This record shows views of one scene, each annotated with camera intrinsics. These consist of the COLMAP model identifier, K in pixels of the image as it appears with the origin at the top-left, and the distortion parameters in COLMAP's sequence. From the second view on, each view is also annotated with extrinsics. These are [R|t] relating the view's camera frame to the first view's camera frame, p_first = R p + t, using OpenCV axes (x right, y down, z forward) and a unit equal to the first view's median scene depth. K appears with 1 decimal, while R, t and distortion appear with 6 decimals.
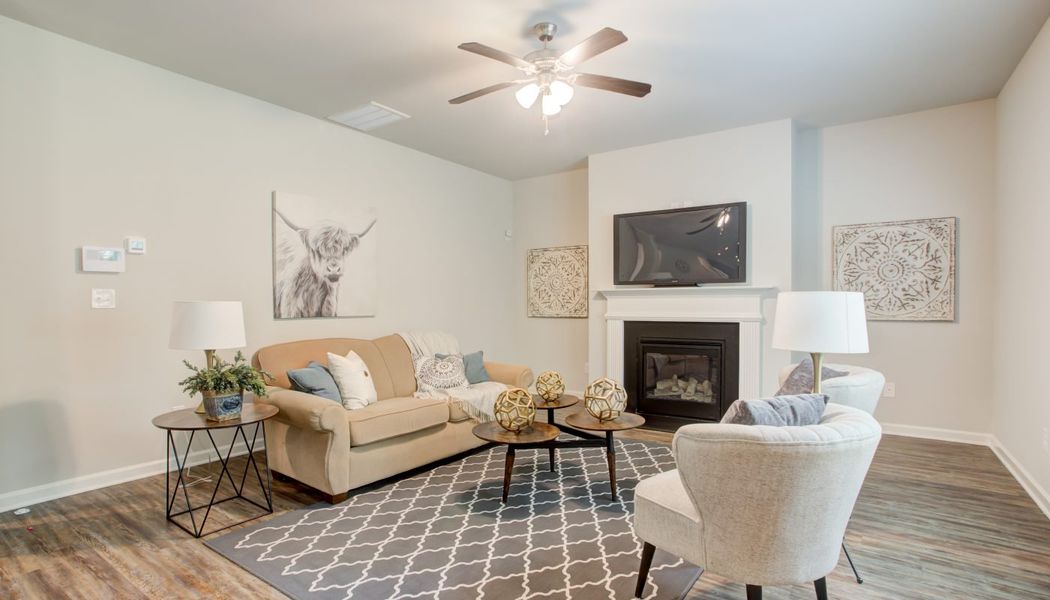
lens RADIAL K [[514.1, 0, 501.9], [0, 514.1, 300.9], [0, 0, 1]] dist [-0.020514, 0.015204]
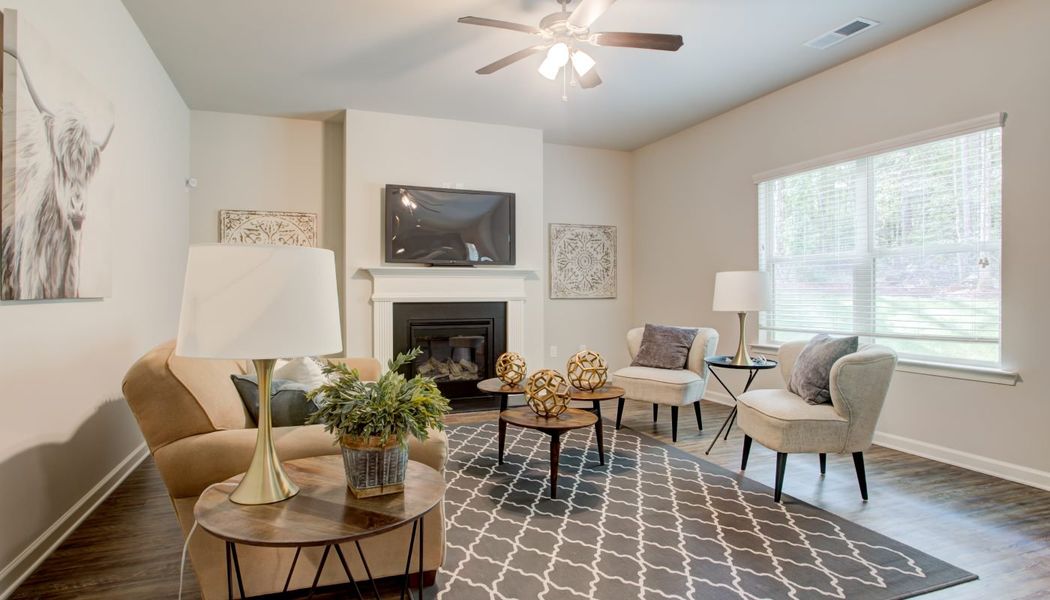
lens RADIAL K [[549.1, 0, 522.2], [0, 549.1, 279.4], [0, 0, 1]] dist [-0.078456, 0.076420]
pose [[0.547731, 0.021384, 0.836381, -0.529265], [-0.004030, 0.999729, -0.022922, 0.022544], [-0.836645, 0.009184, 0.547669, 0.339215]]
